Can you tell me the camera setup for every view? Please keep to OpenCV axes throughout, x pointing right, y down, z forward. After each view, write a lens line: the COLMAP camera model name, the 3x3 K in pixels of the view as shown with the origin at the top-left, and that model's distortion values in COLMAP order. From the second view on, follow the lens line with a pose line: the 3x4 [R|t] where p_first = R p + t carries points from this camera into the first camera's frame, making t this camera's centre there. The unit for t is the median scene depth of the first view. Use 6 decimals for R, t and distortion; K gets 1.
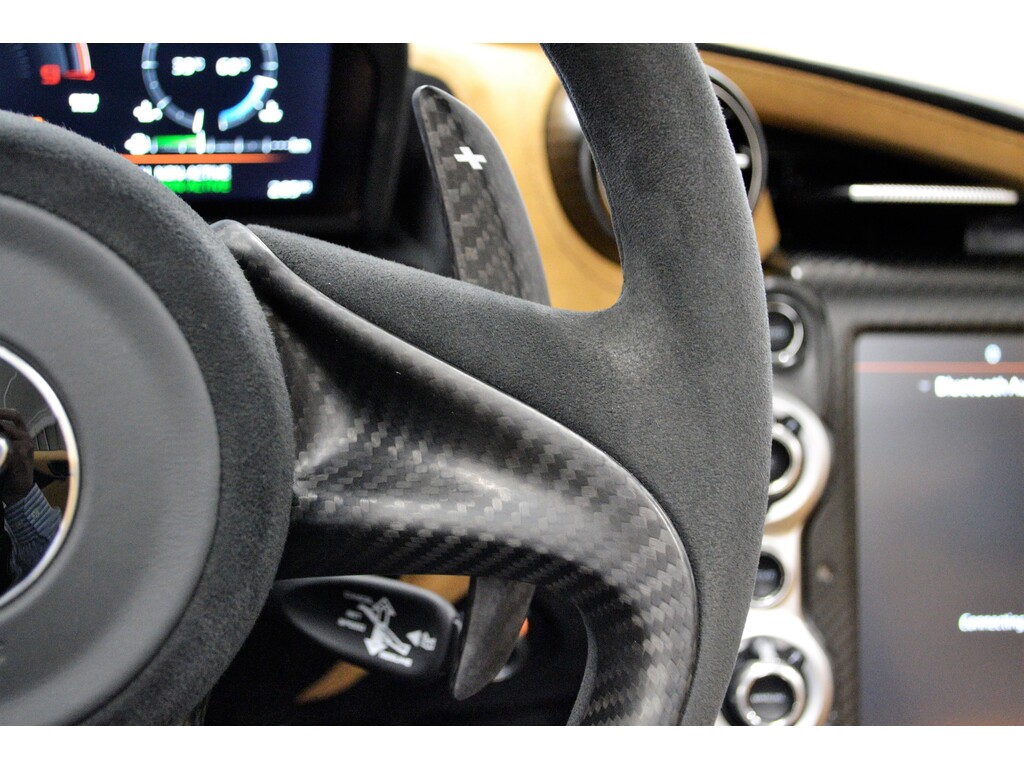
lens RADIAL K [[1564.7, 0, 510.8], [0, 1564.7, 386.5], [0, 0, 1]] dist [0.171796, 0.000000]
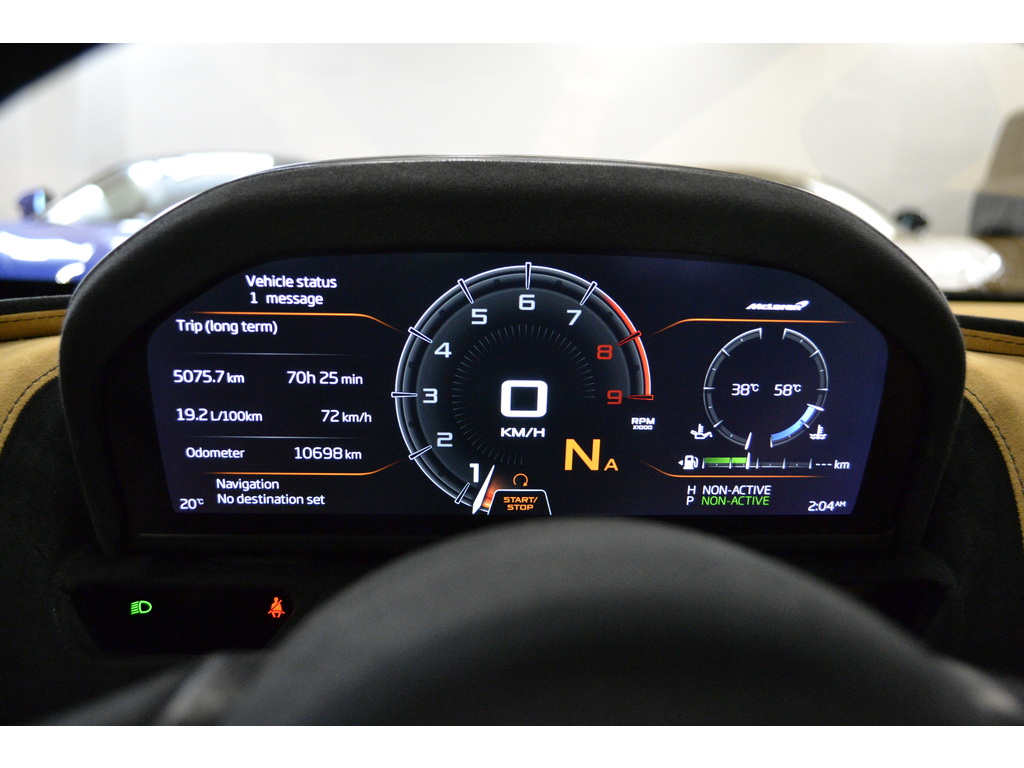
lens RADIAL K [[981.5, 0, 510.9], [0, 981.5, 385.5], [0, 0, 1]] dist [-0.009390, 0.000000]
pose [[0.924938, 0.002814, -0.380108, -0.095206], [-0.084642, 0.976391, -0.198735, -0.061605], [0.370575, 0.215990, 0.903339, 0.348403]]
